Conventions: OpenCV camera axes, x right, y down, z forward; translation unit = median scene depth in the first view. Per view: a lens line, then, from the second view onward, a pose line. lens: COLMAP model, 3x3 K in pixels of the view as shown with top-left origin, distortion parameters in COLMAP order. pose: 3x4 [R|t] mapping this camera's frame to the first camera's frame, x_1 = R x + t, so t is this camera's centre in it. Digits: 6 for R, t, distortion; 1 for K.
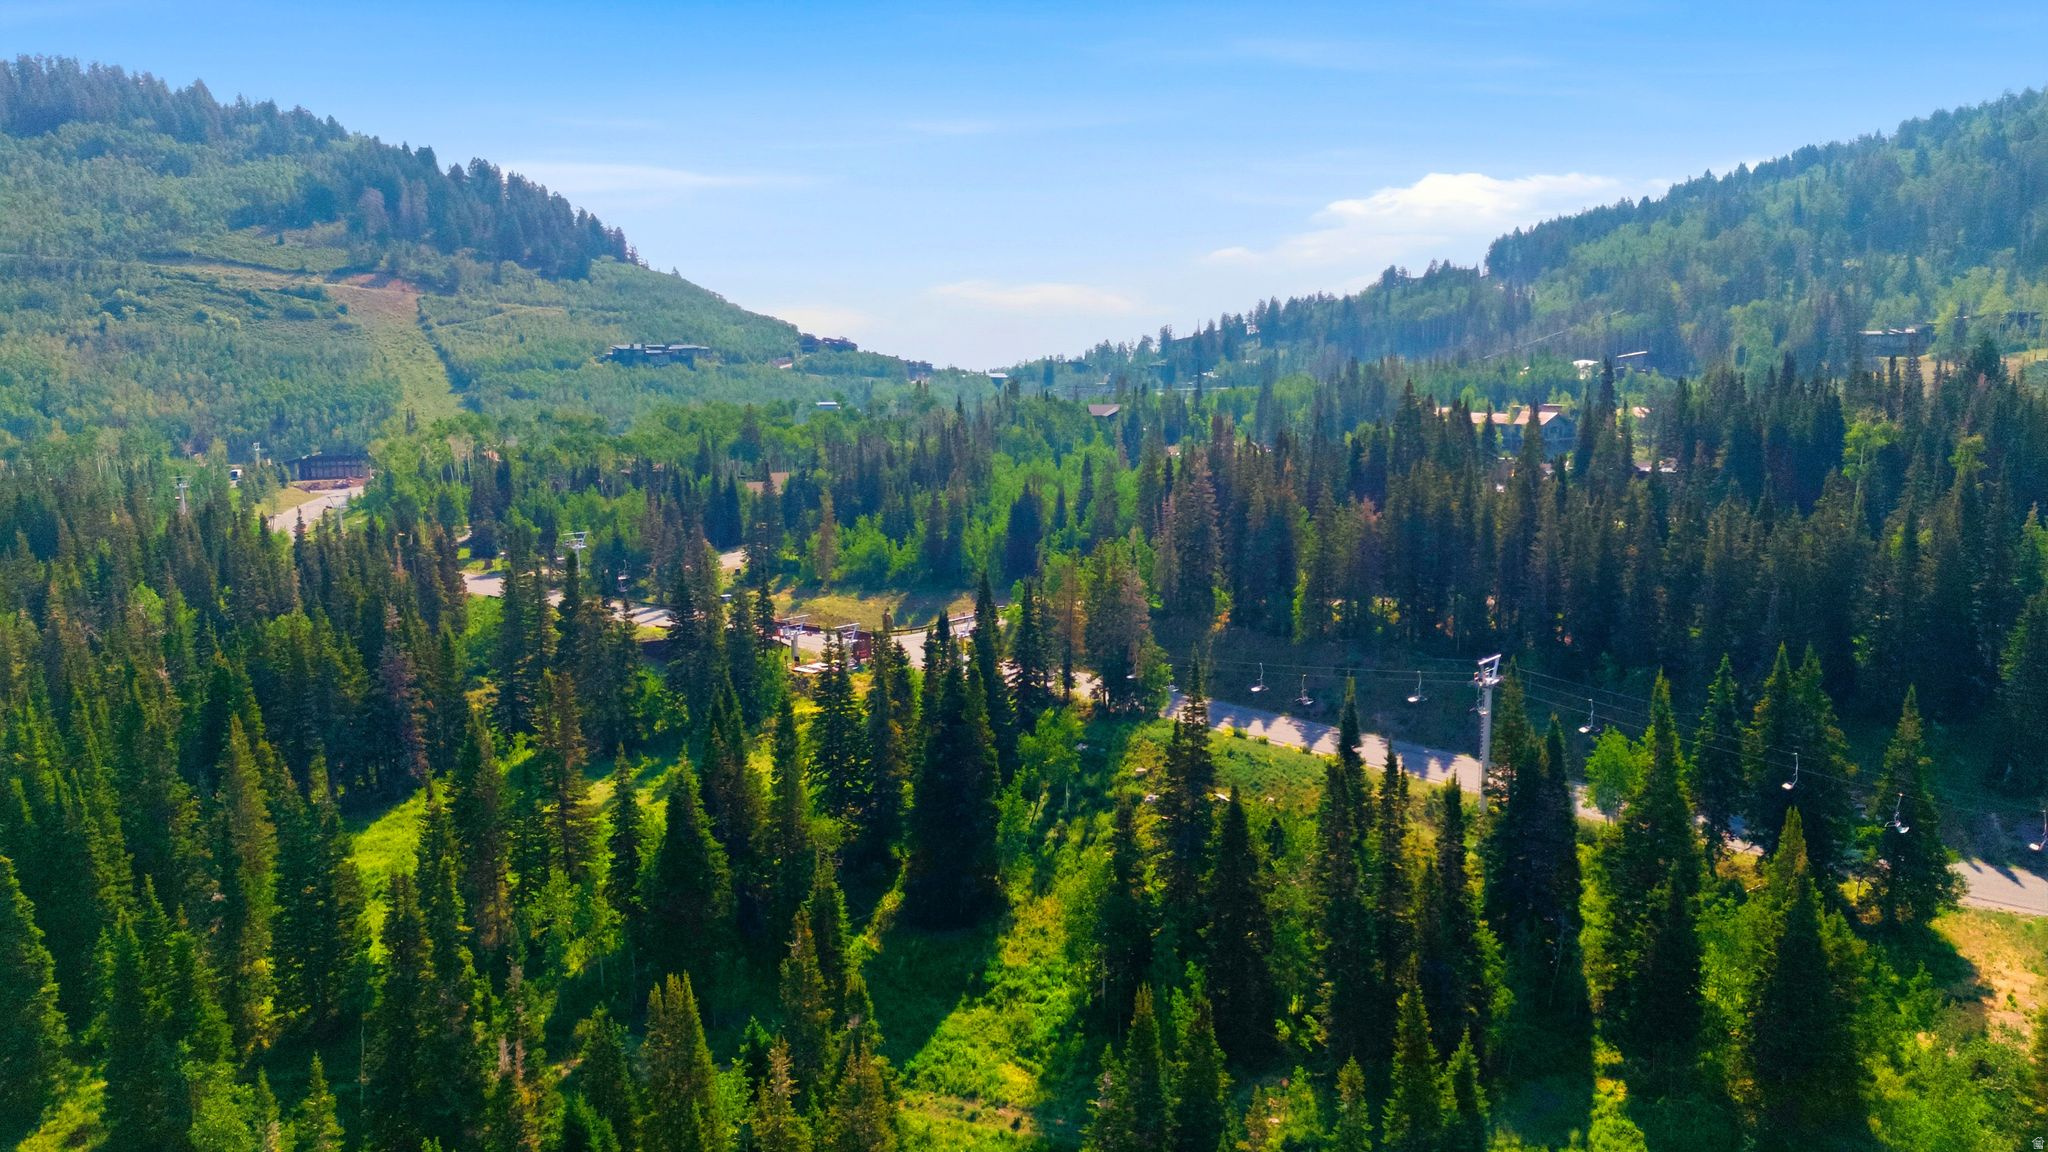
lens RADIAL K [[1505.7, 0, 1027.9], [0, 1505.7, 585.2], [0, 0, 1]] dist [0.084394, -0.078608]
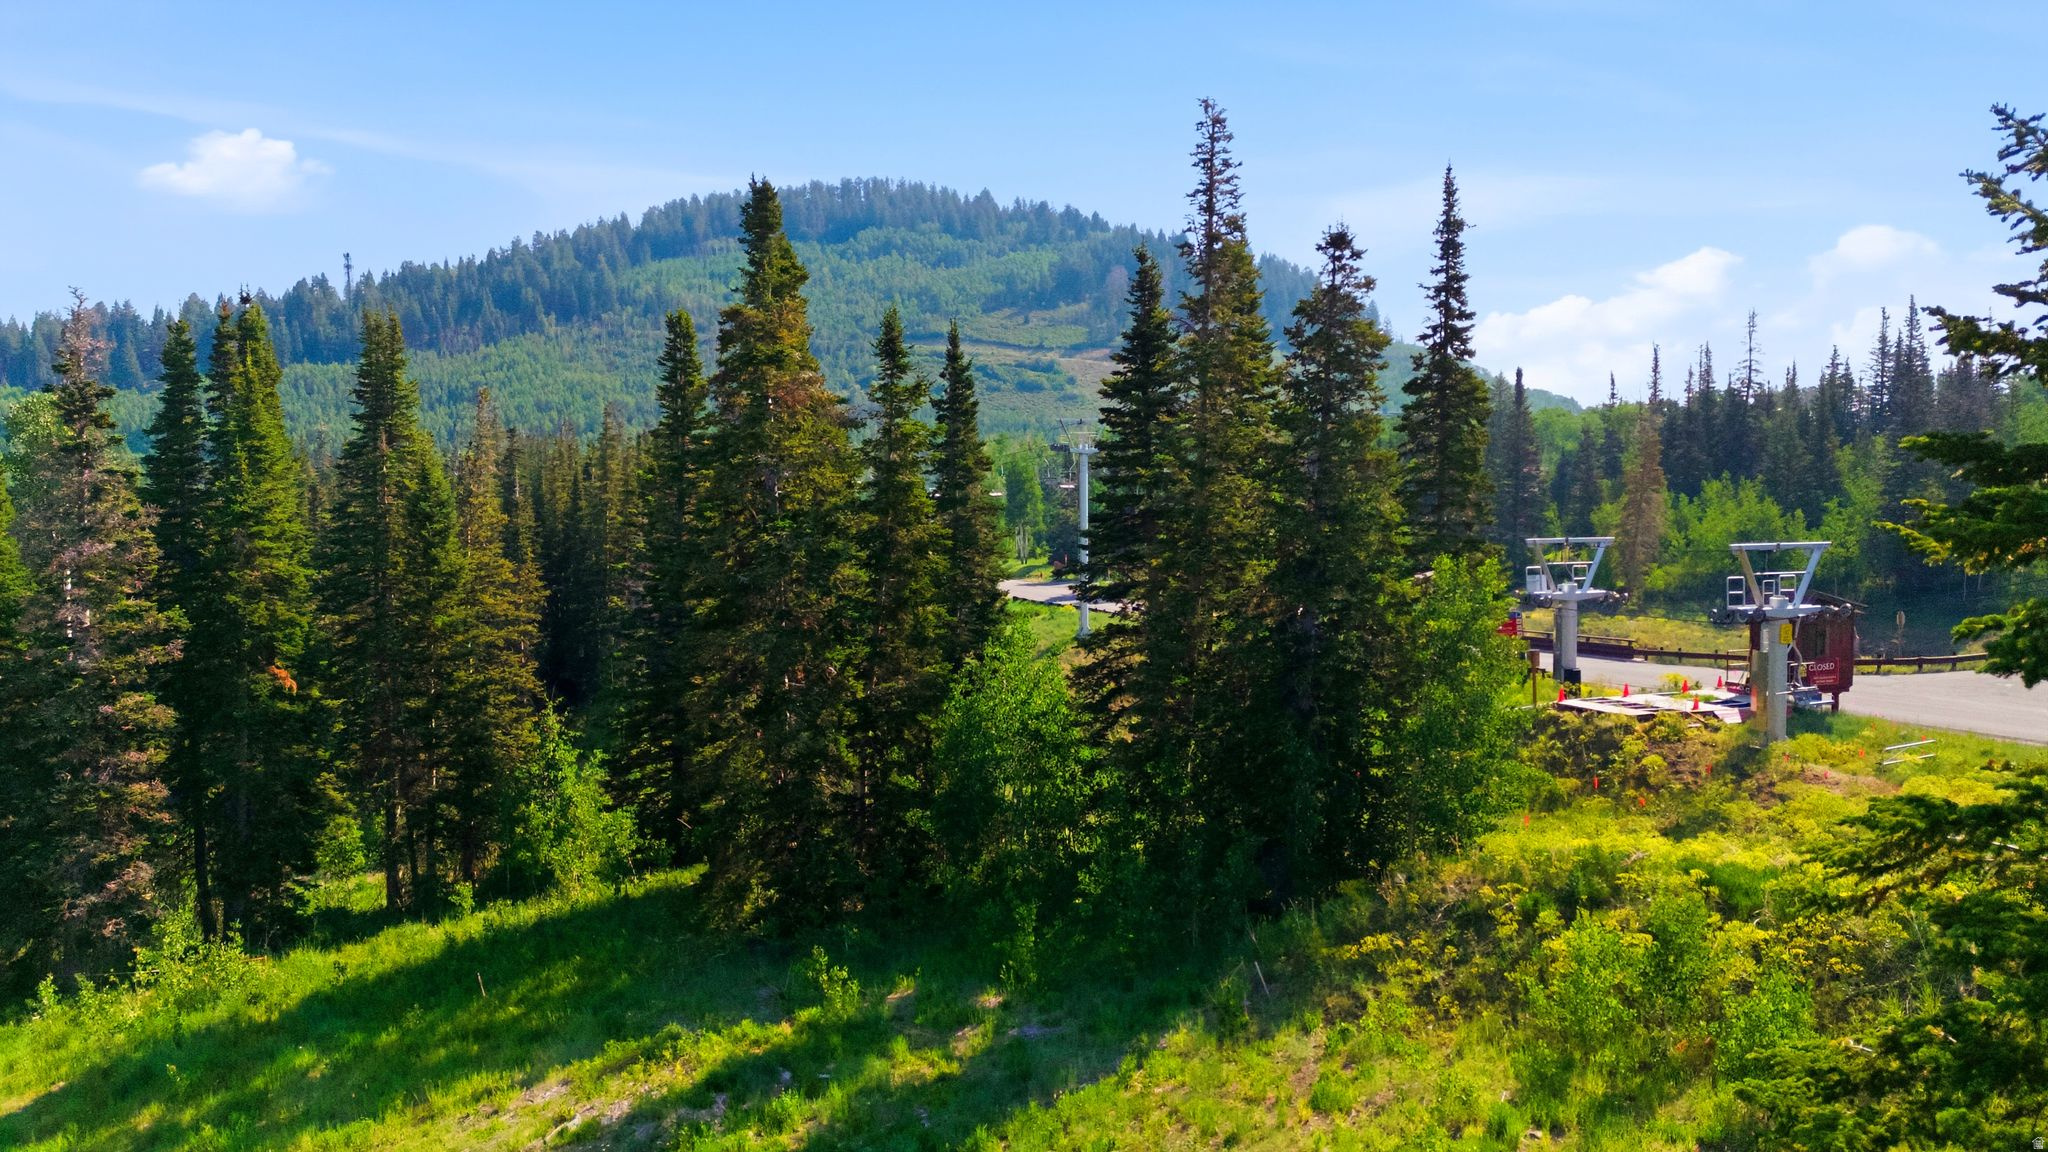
lens RADIAL K [[1505.7, 0, 1041.2], [0, 1505.7, 586.6], [0, 0, 1]] dist [0.084394, -0.078608]
pose [[0.884973, 0.028983, -0.464739, -0.026414], [-0.071708, 0.994638, -0.074520, 0.015148], [0.460087, 0.099273, 0.882306, 0.169740]]
